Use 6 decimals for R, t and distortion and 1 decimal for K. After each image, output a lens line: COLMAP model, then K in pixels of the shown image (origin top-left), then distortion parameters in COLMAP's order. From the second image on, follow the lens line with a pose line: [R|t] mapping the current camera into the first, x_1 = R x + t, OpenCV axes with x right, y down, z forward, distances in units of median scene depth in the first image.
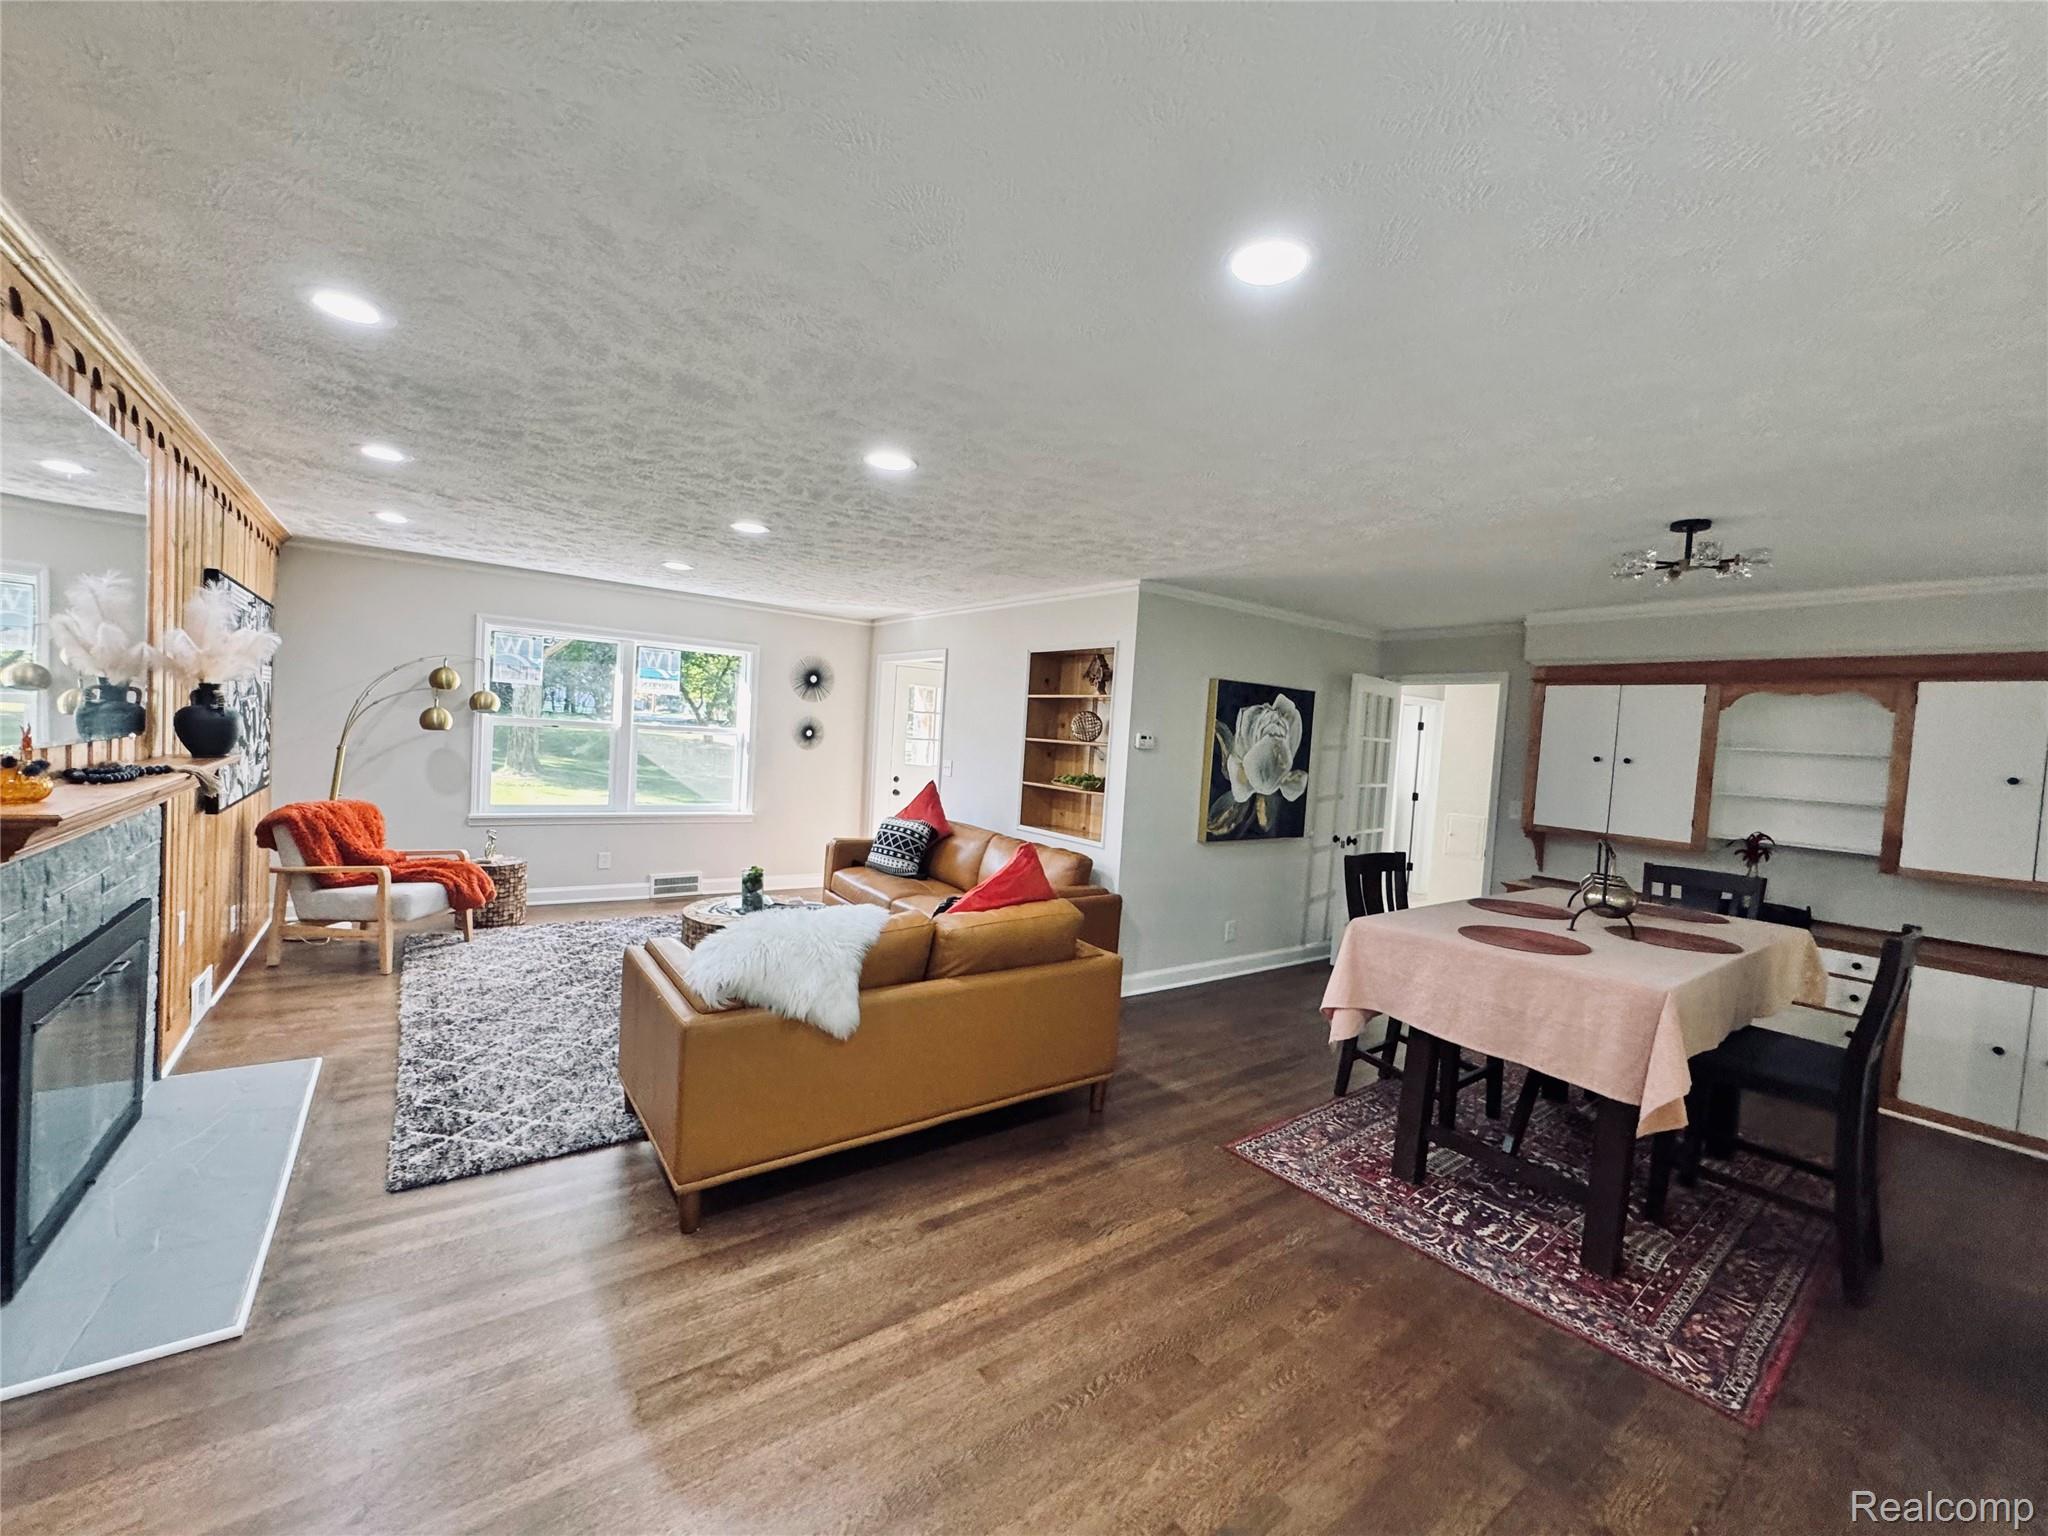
lens RADIAL K [[817.8, 0, 1033.7], [0, 817.8, 773.1], [0, 0, 1]] dist [-0.000954, 0.000278]
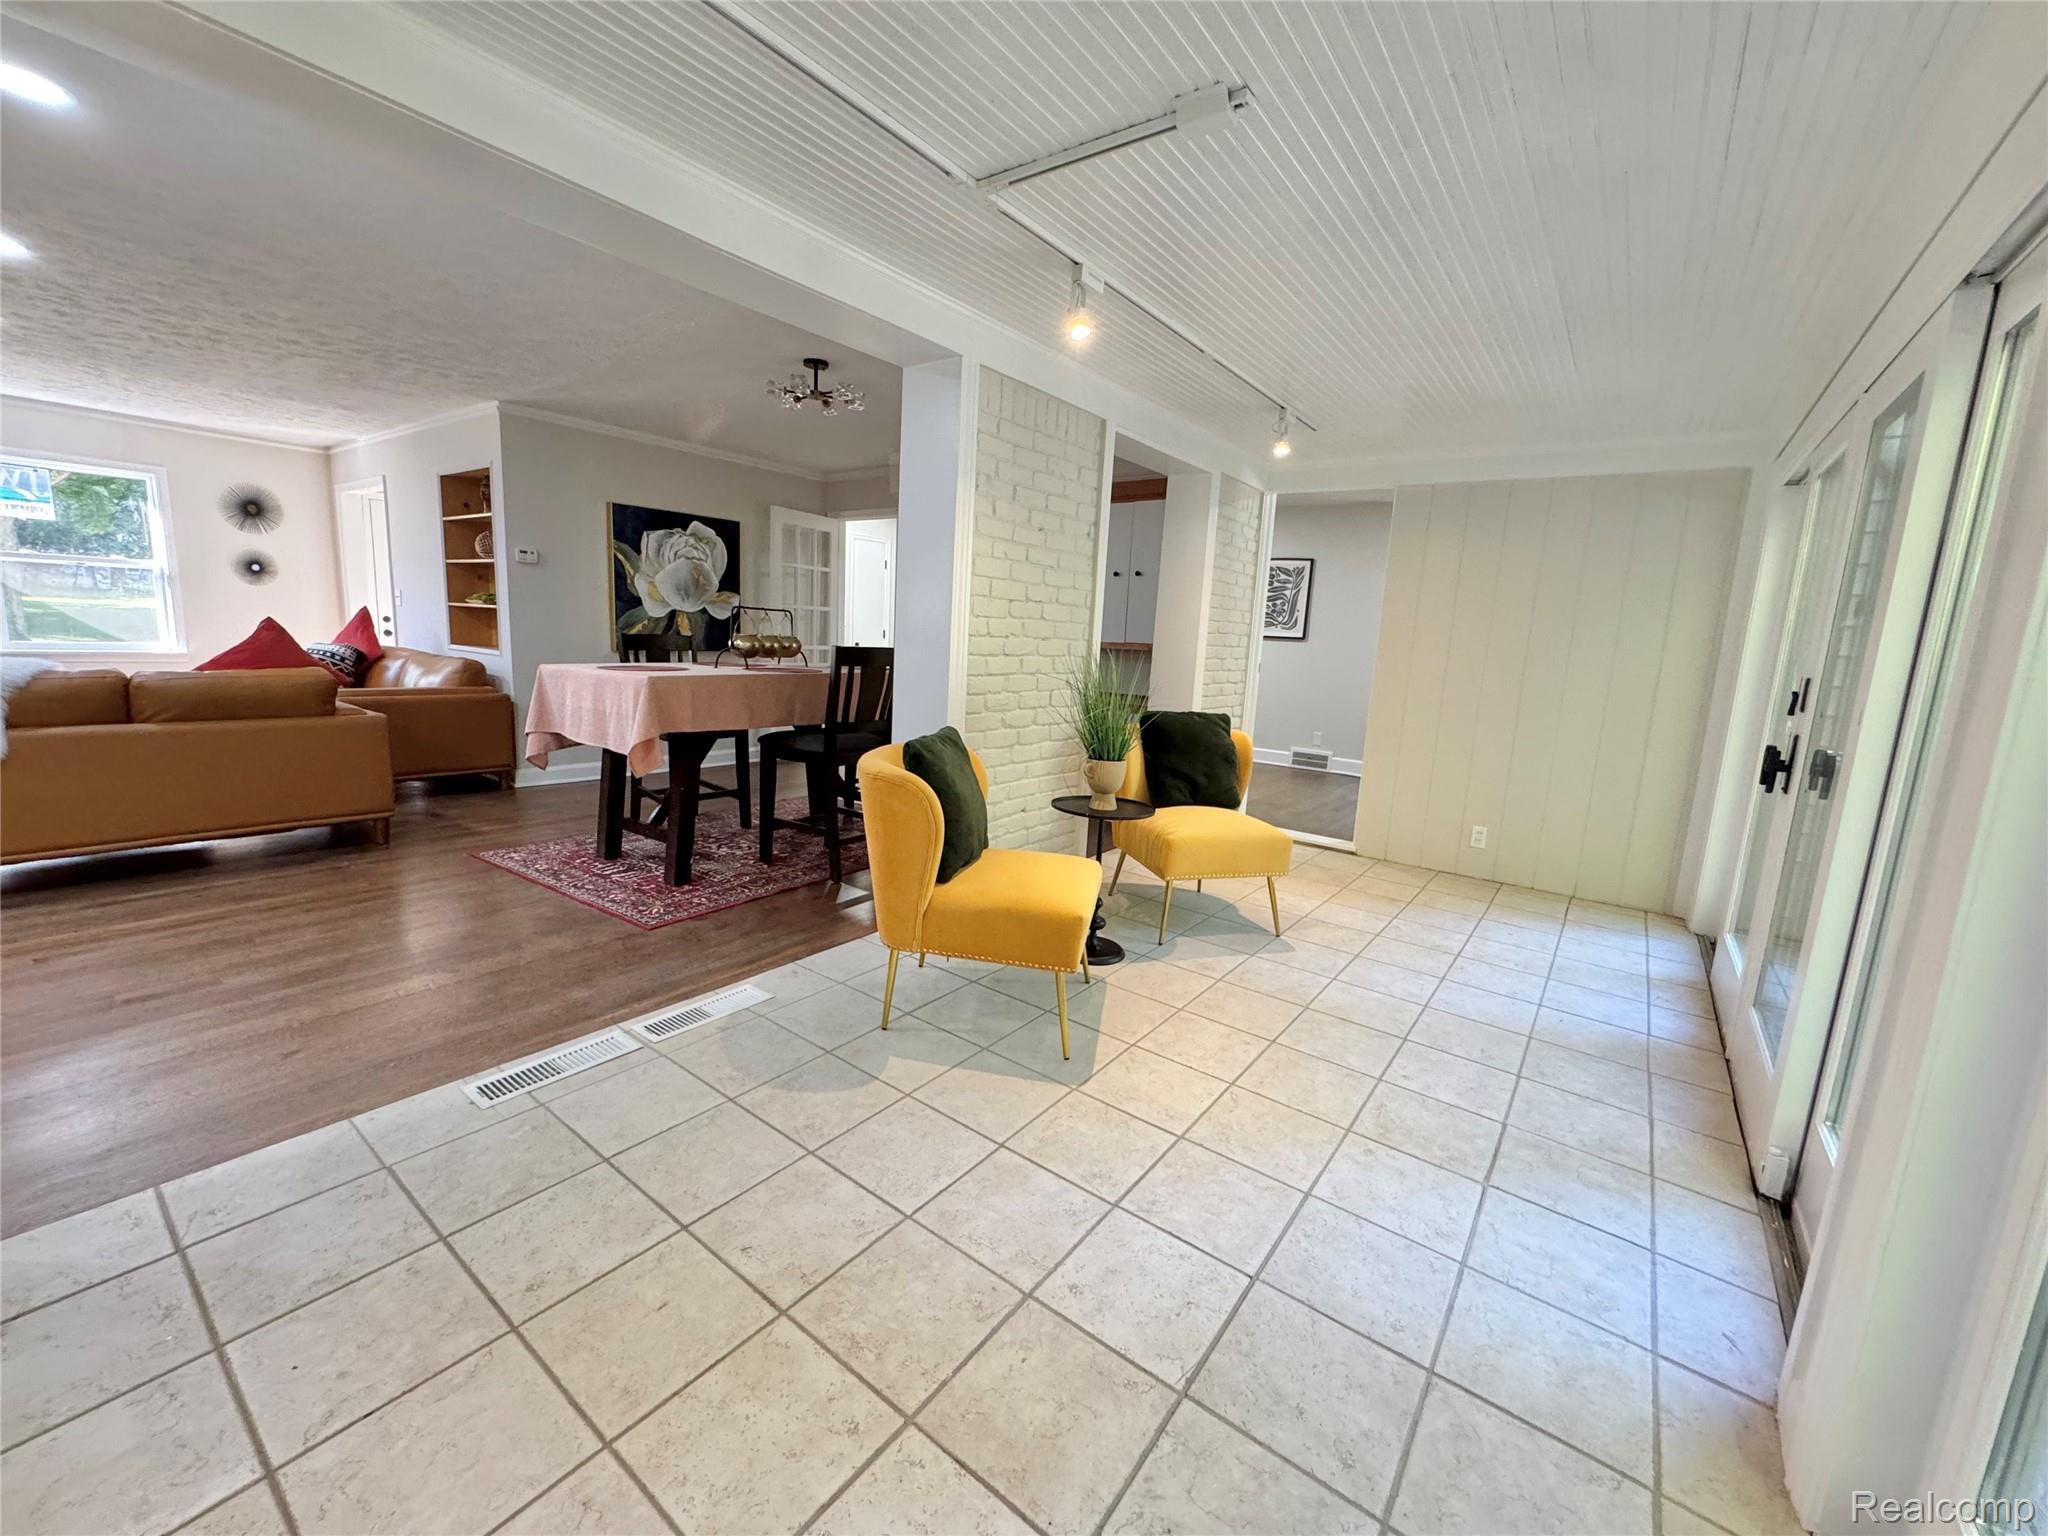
lens RADIAL K [[822.5, 0, 1024.0], [0, 822.5, 768.0], [0, 0, 1]] dist [-0.002346, 0.000296]
pose [[0.958717, -0.062154, 0.277486, 0.424086], [0.024079, 0.990060, 0.138571, 0.099832], [-0.283341, -0.126169, 0.950684, -0.265812]]
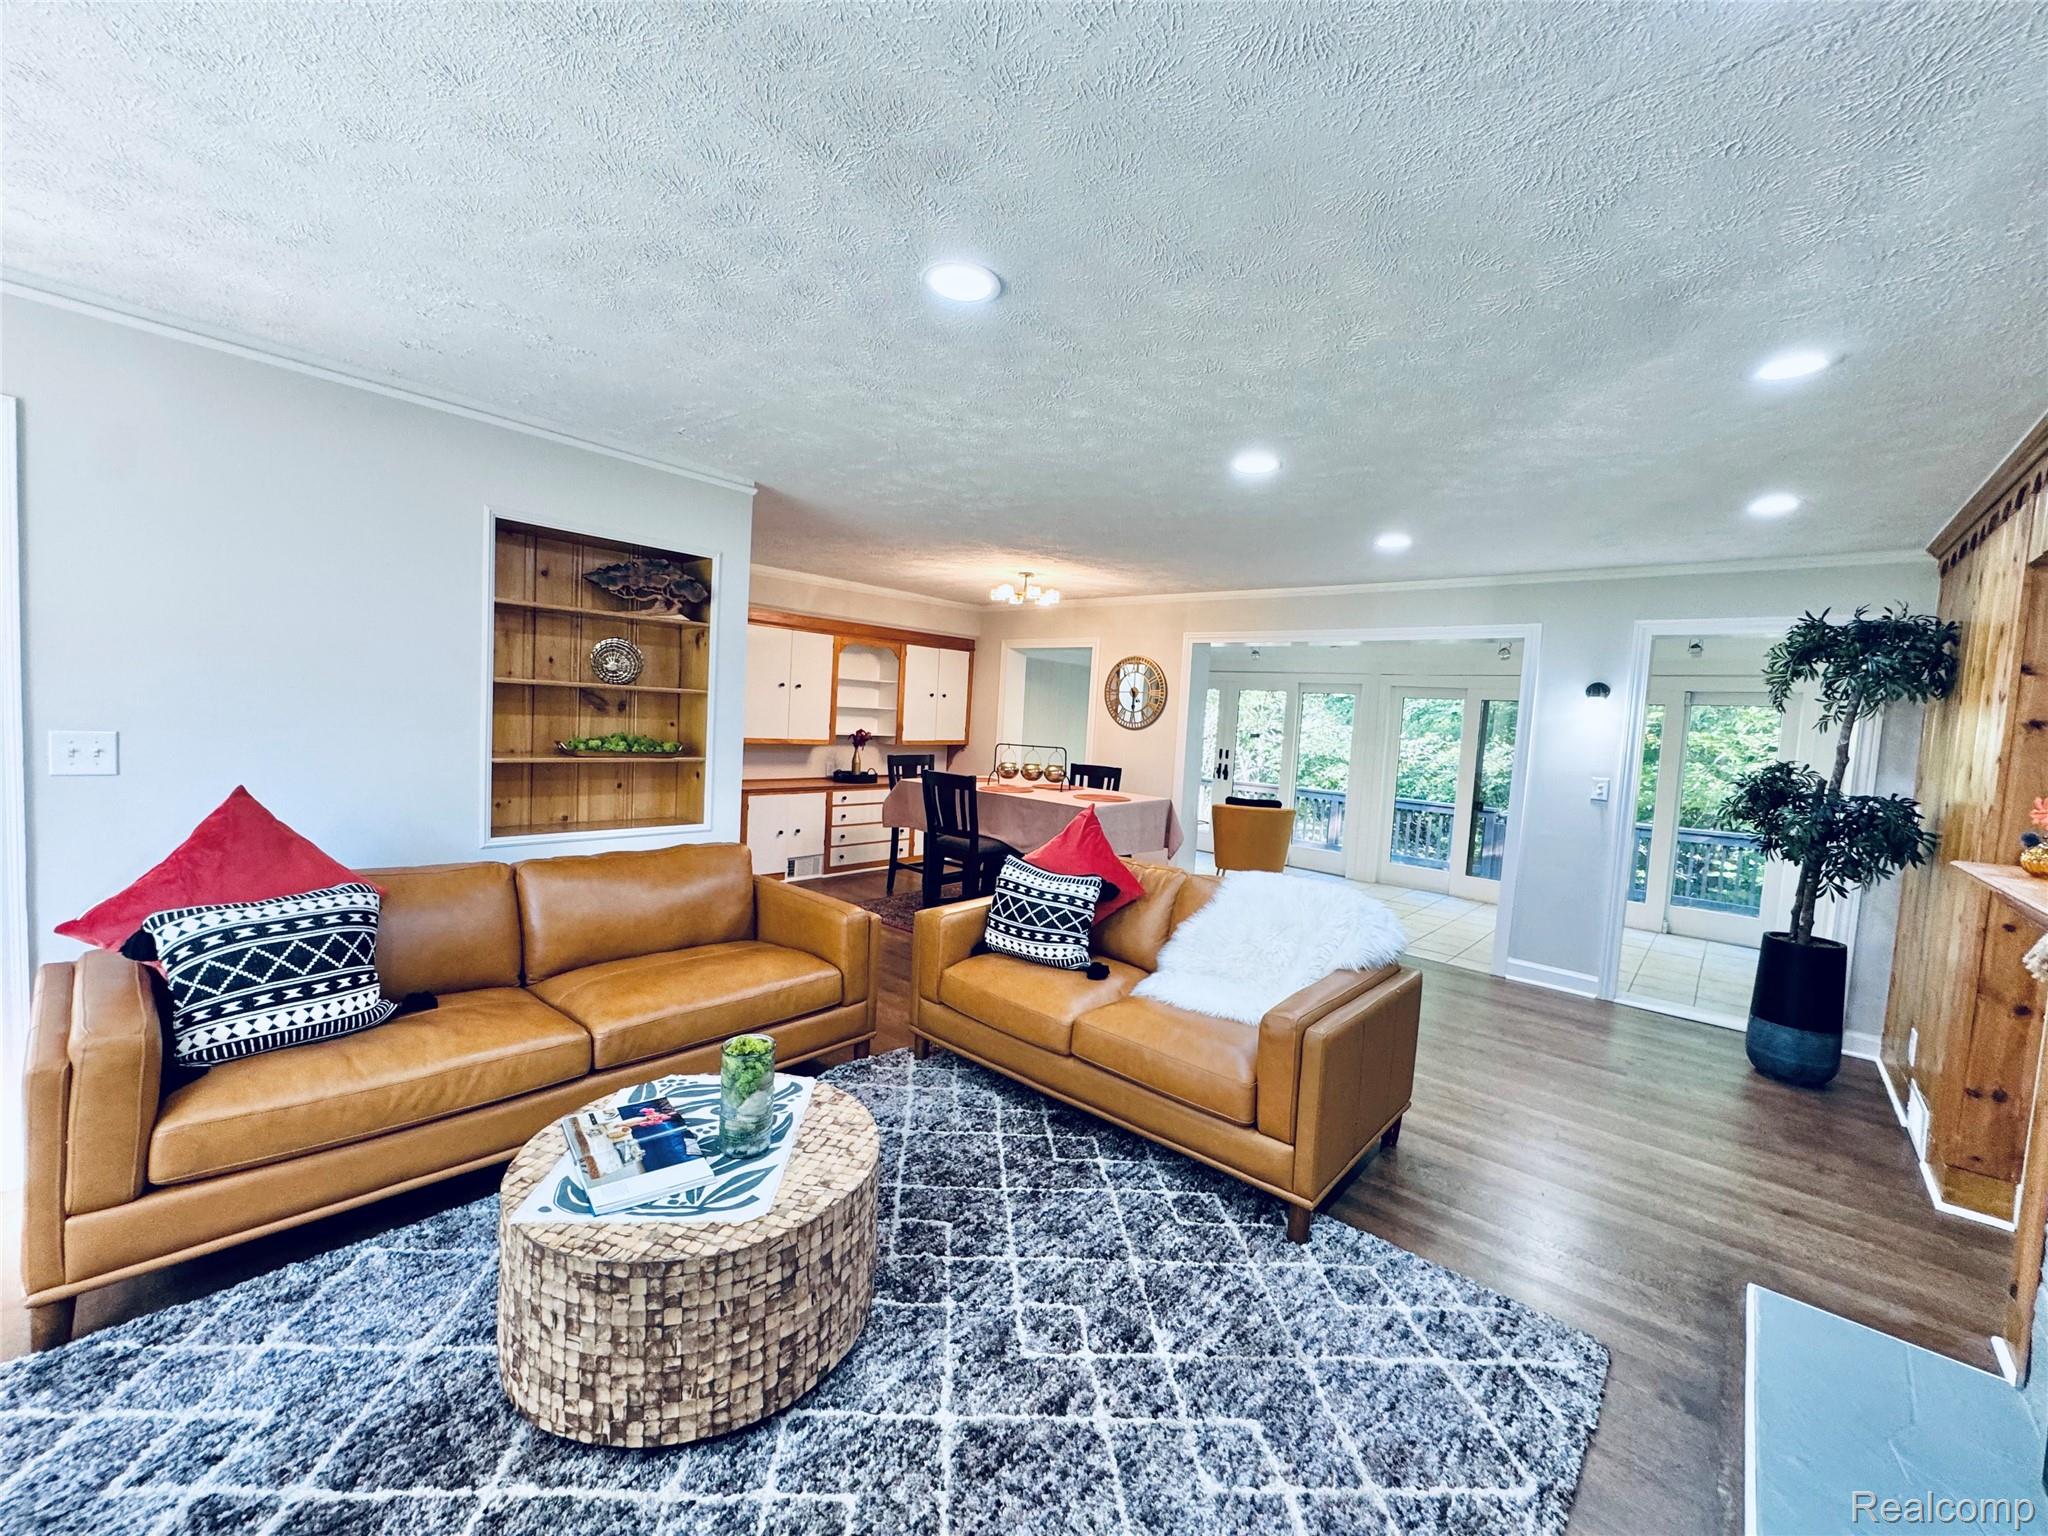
lens RADIAL K [[822.5, 0, 1024.0], [0, 822.5, 768.0], [0, 0, 1]] dist [-0.002346, 0.000296]
pose [[-0.204629, -0.139716, 0.968817, -0.661289], [-0.030362, 0.990191, 0.136385, -0.071508], [-0.978369, -0.001507, -0.206864, 0.834805]]
